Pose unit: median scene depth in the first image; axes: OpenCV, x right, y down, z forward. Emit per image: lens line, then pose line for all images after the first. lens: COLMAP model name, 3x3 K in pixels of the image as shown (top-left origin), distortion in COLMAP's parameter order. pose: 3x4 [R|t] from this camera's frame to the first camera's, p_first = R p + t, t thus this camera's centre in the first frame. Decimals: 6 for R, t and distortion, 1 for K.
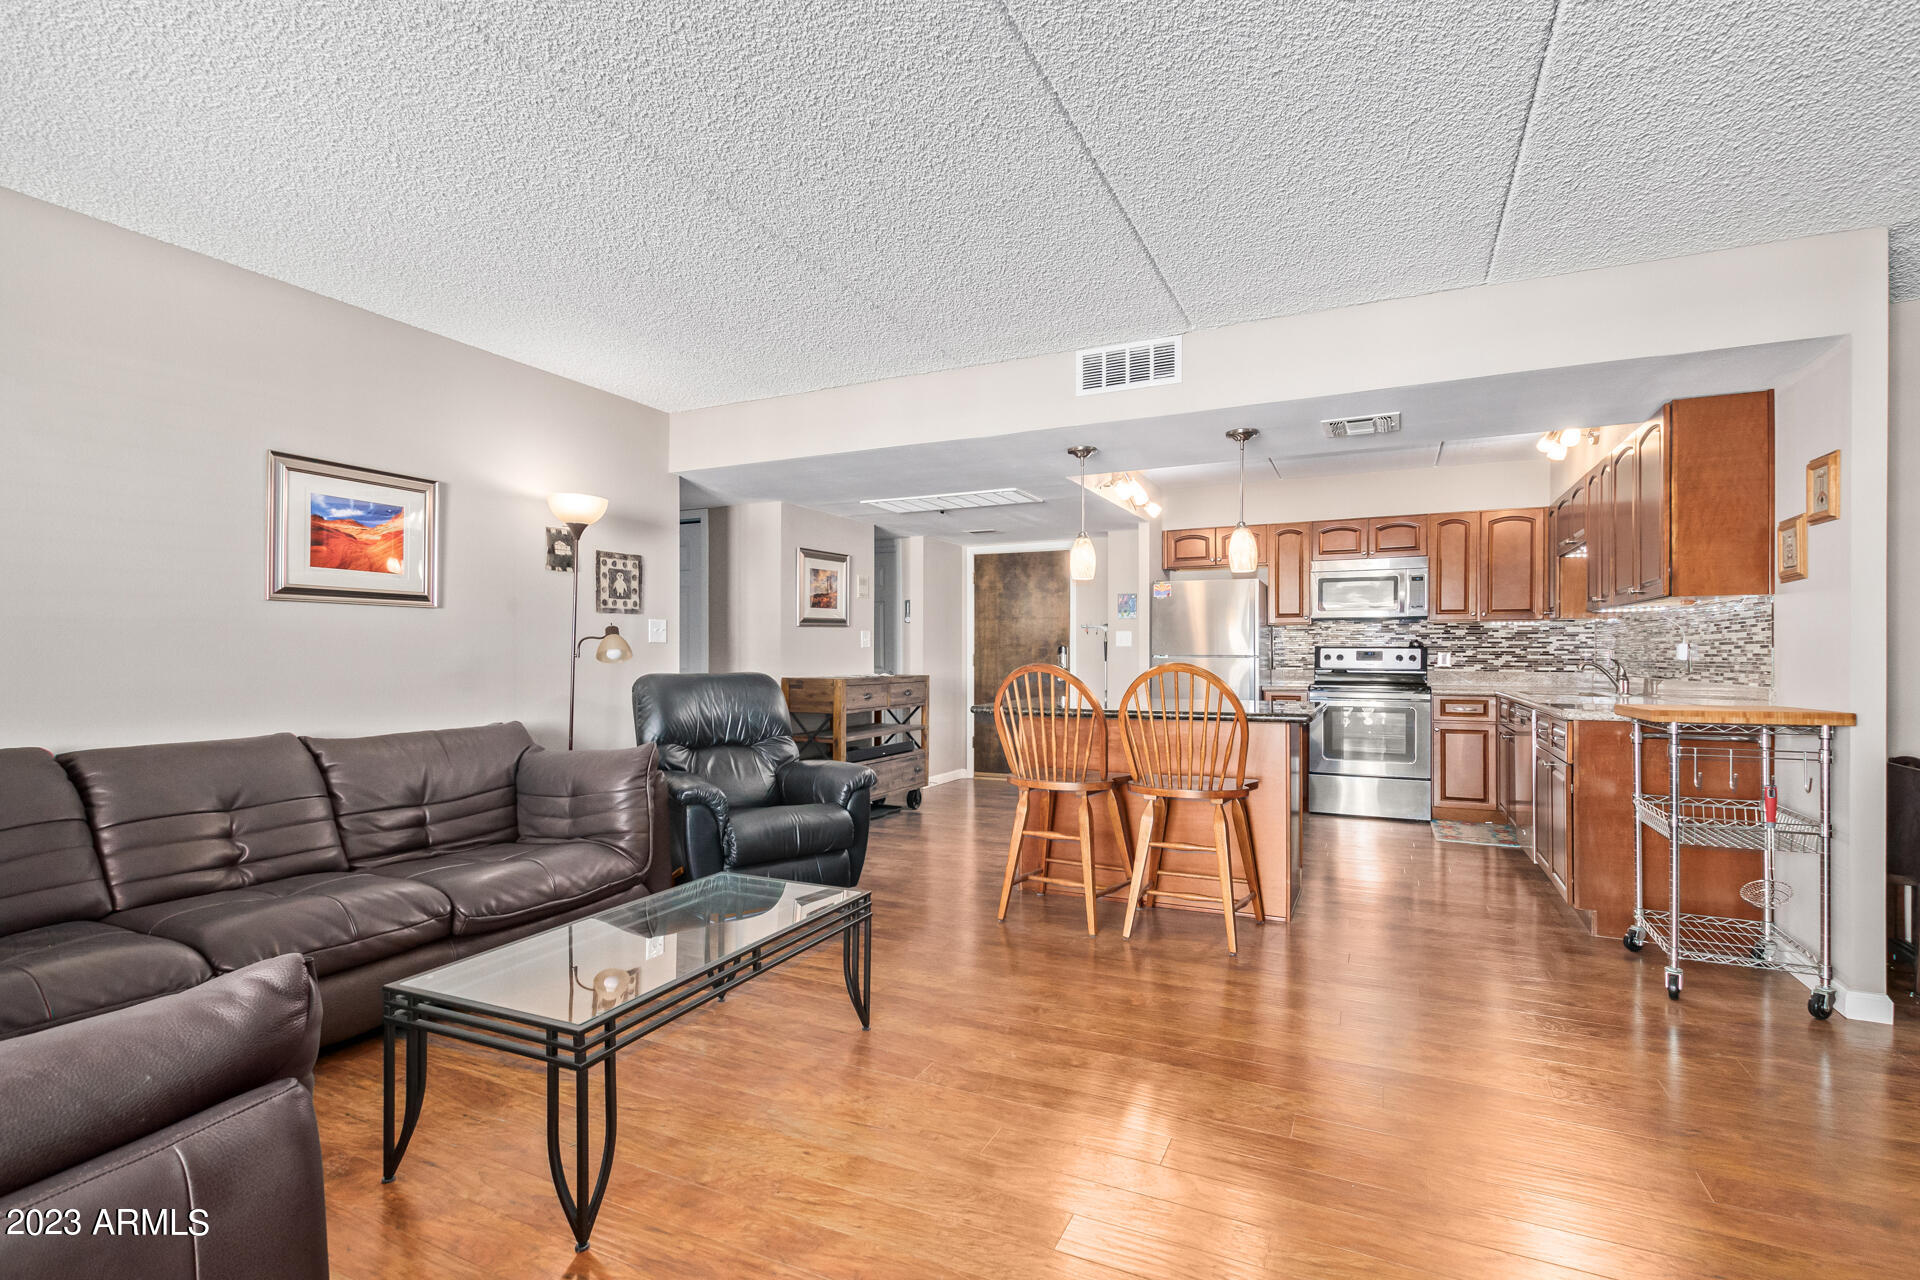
lens RADIAL K [[889.7, 0, 974.5], [0, 889.7, 653.7], [0, 0, 1]] dist [0.010959, -0.003683]
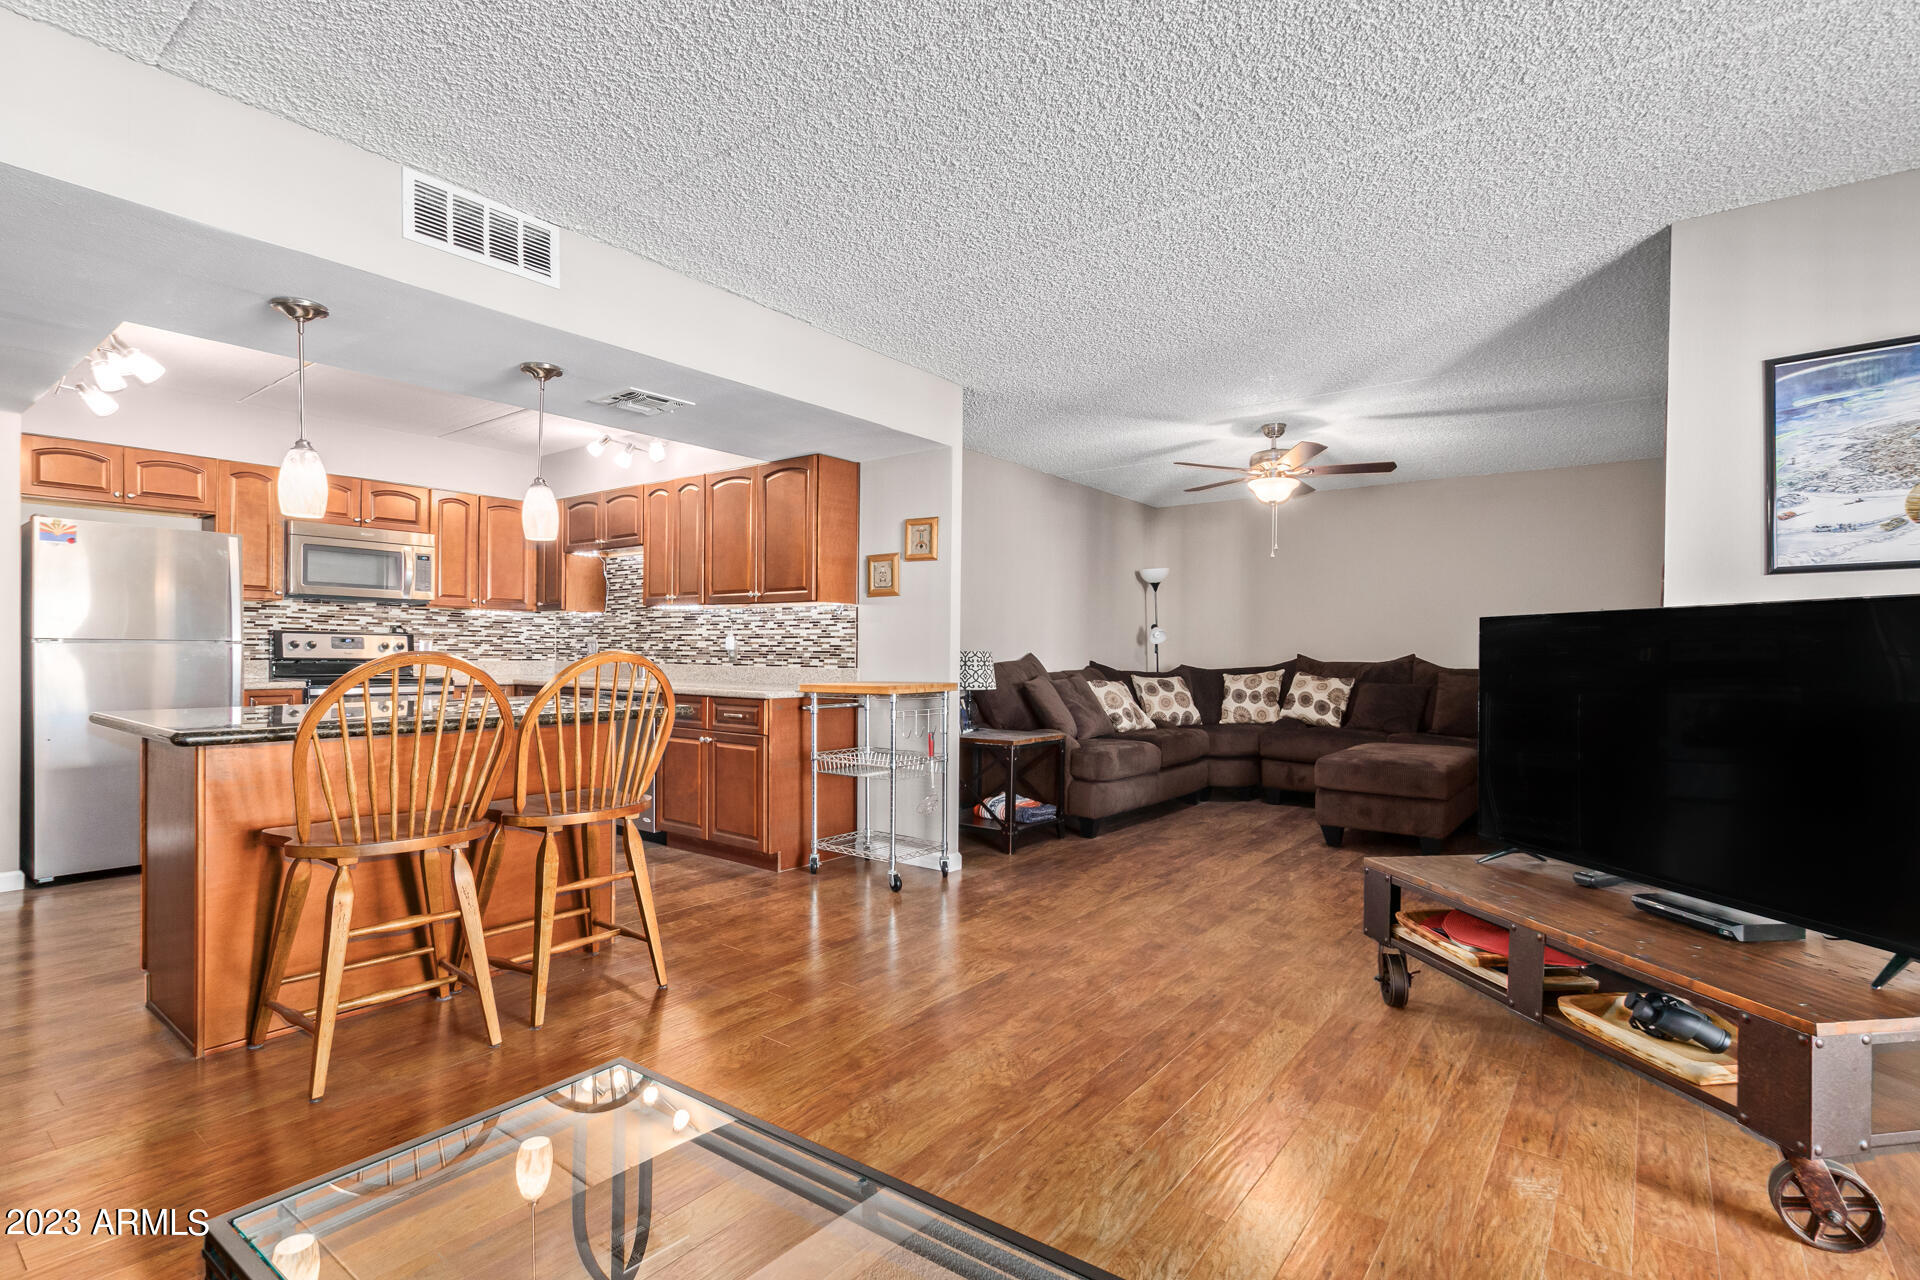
lens RADIAL K [[889.7, 0, 941.3], [0, 889.7, 655.2], [0, 0, 1]] dist [0.010959, -0.003683]
pose [[0.229191, -0.003246, 0.973376, -0.369389], [-0.009392, 0.999941, 0.005546, 0.005487], [-0.973336, -0.010413, 0.229147, 0.407561]]
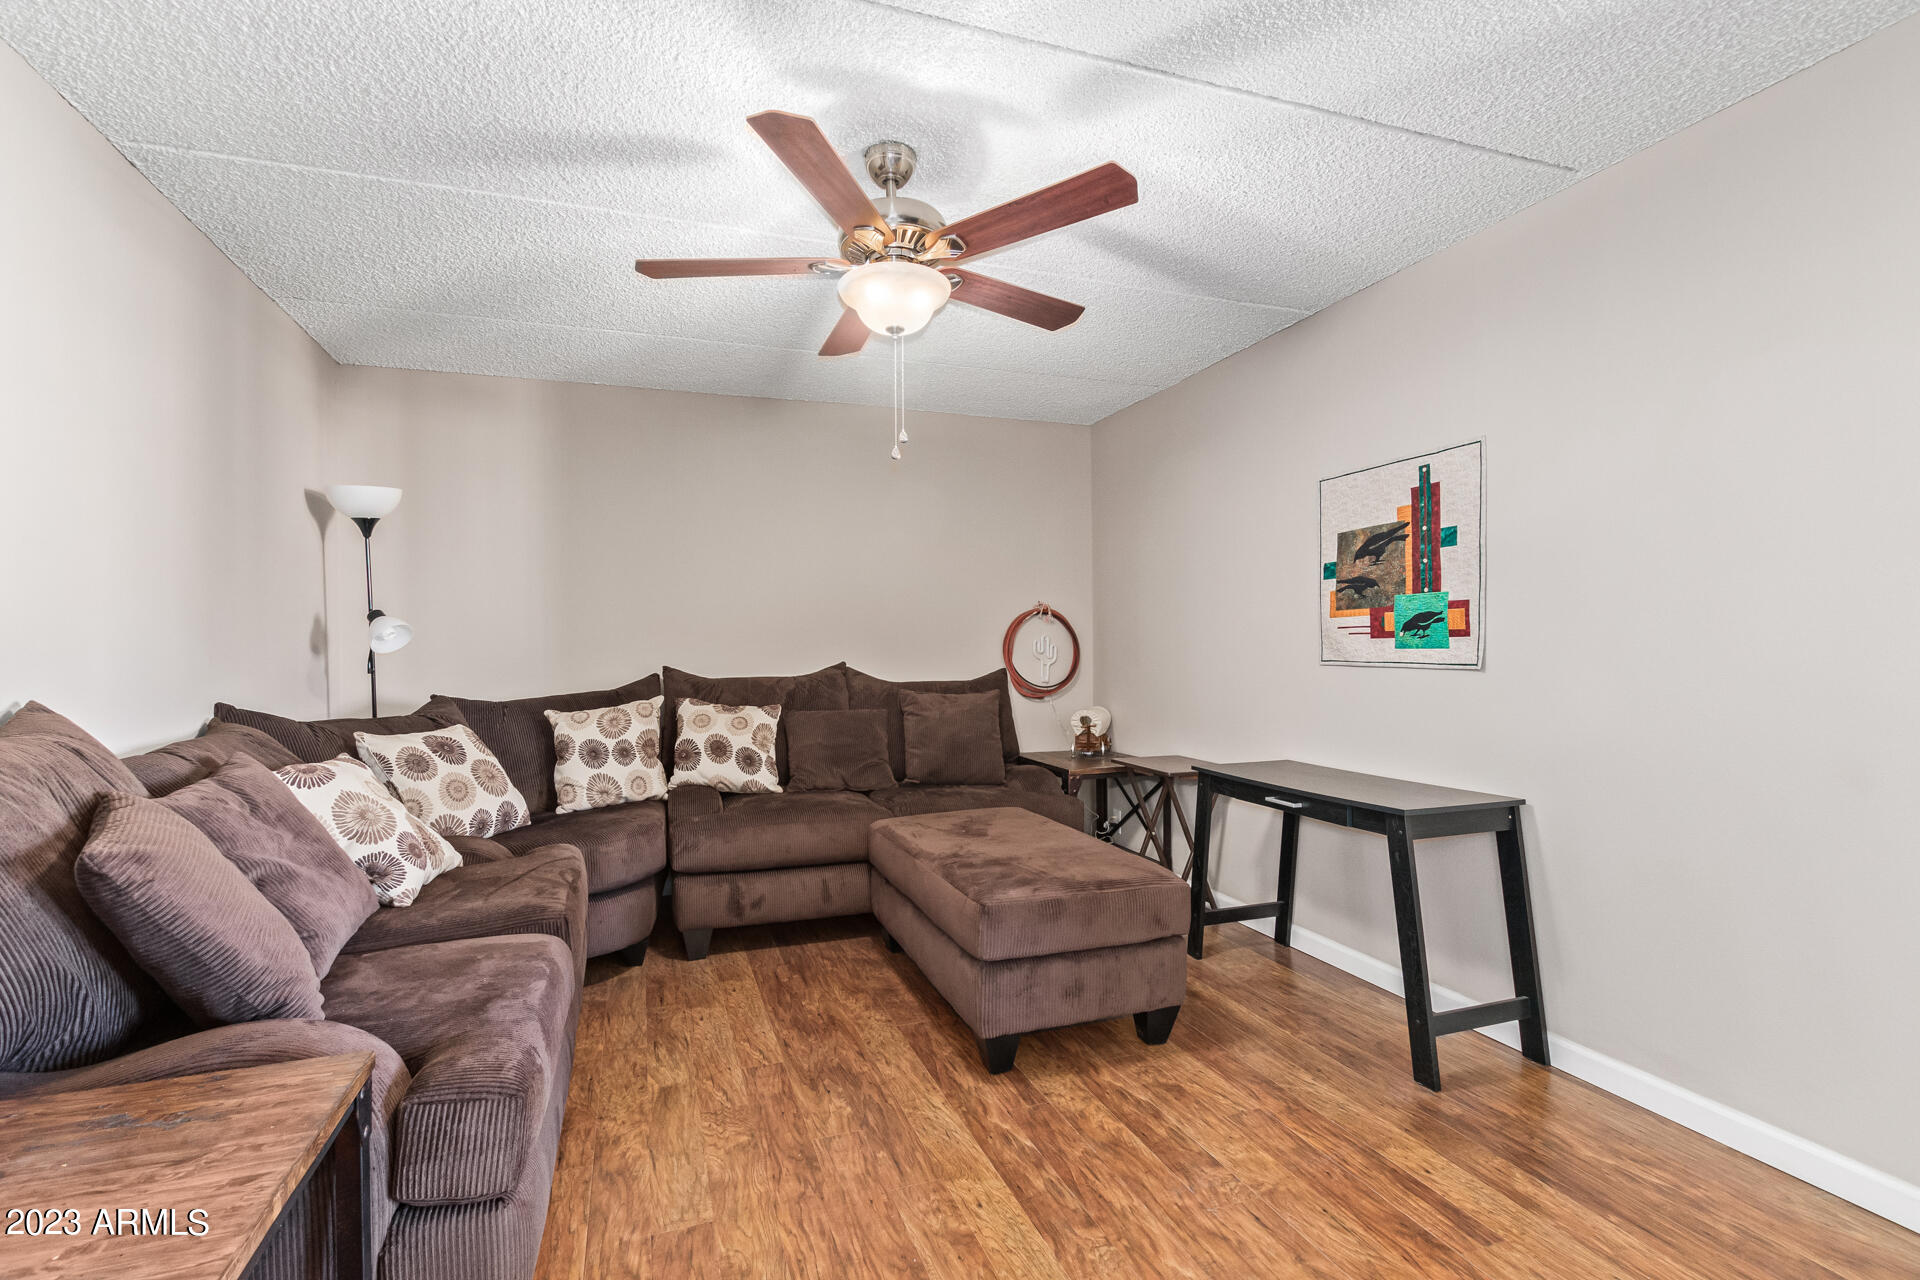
lens RADIAL K [[889.7, 0, 958.8], [0, 889.7, 644.7], [0, 0, 1]] dist [0.010959, -0.003683]
pose [[-0.710264, 0.001757, 0.703933, 0.503859], [0.006731, 0.999968, 0.004296, -0.018161], [-0.703903, 0.007789, -0.710254, 0.596026]]
